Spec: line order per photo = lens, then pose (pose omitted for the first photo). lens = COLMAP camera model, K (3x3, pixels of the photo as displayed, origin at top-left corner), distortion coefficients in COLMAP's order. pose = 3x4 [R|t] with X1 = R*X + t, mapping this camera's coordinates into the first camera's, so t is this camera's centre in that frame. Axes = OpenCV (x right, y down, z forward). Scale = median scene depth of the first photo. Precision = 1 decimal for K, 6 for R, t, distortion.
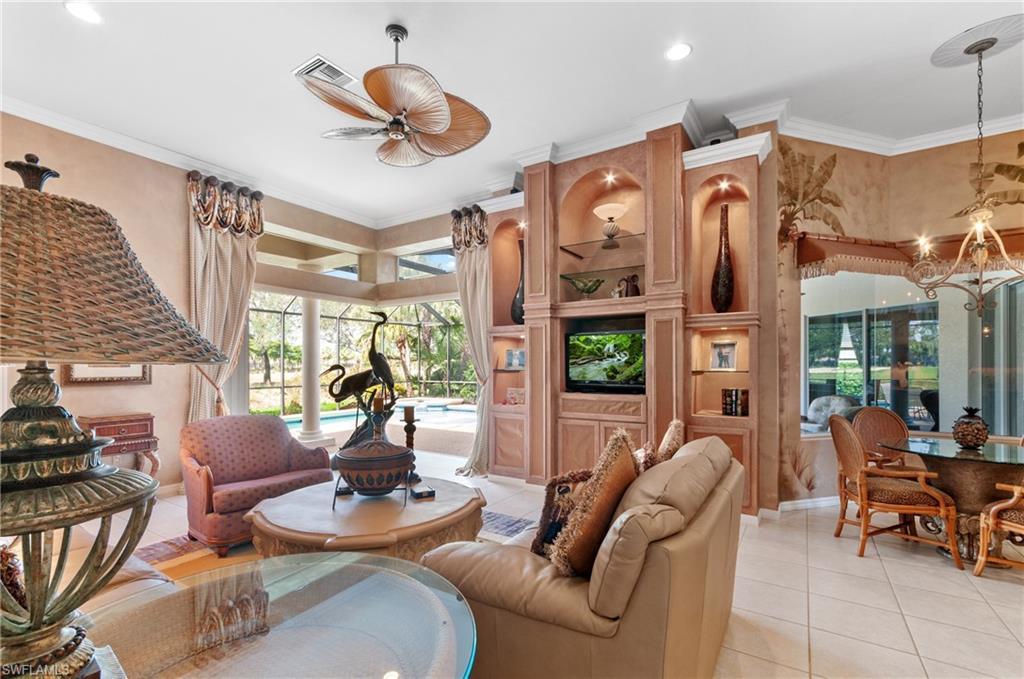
lens RADIAL K [[453.1, 0, 508.8], [0, 453.1, 363.5], [0, 0, 1]] dist [0.002767, -0.000967]
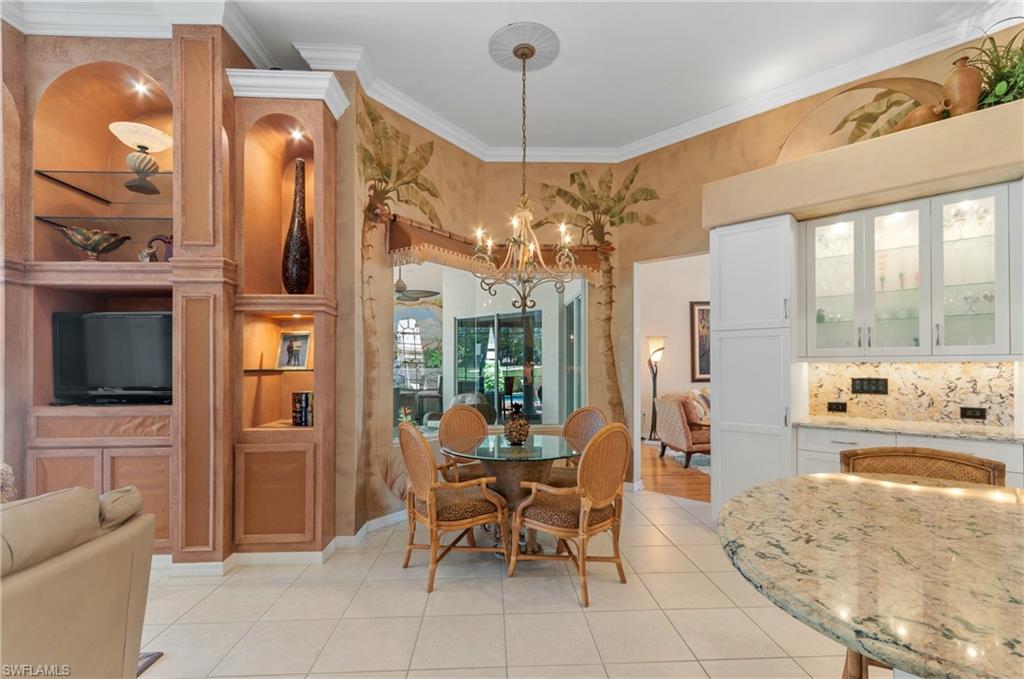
lens RADIAL K [[453.1, 0, 508.8], [0, 453.1, 363.5], [0, 0, 1]] dist [0.002767, -0.000967]
pose [[0.814104, 0.001251, 0.580718, 0.311600], [-0.000105, 0.999998, -0.002007, 0.006929], [-0.580719, 0.001573, 0.814103, 0.139104]]
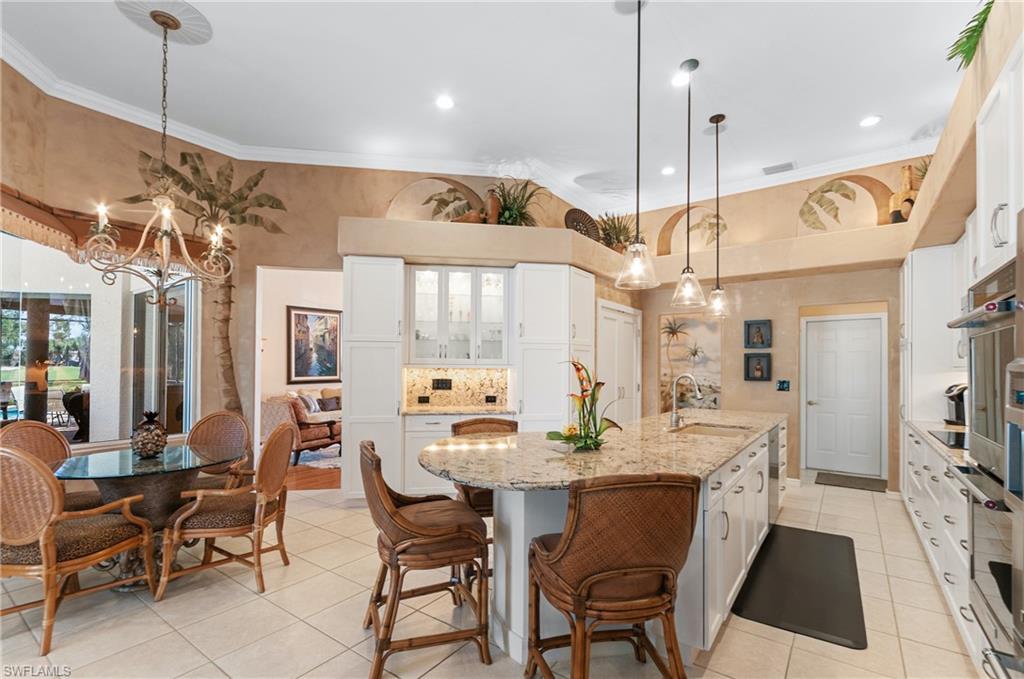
lens RADIAL K [[461.5, 0, 514.8], [0, 461.5, 364.7], [0, 0, 1]] dist [0.002146, 0.000362]
pose [[0.046338, 0.008715, 0.998888, 0.102245], [-0.011595, 0.999899, -0.008185, 0.001804], [-0.998859, -0.011202, 0.046435, 0.178775]]
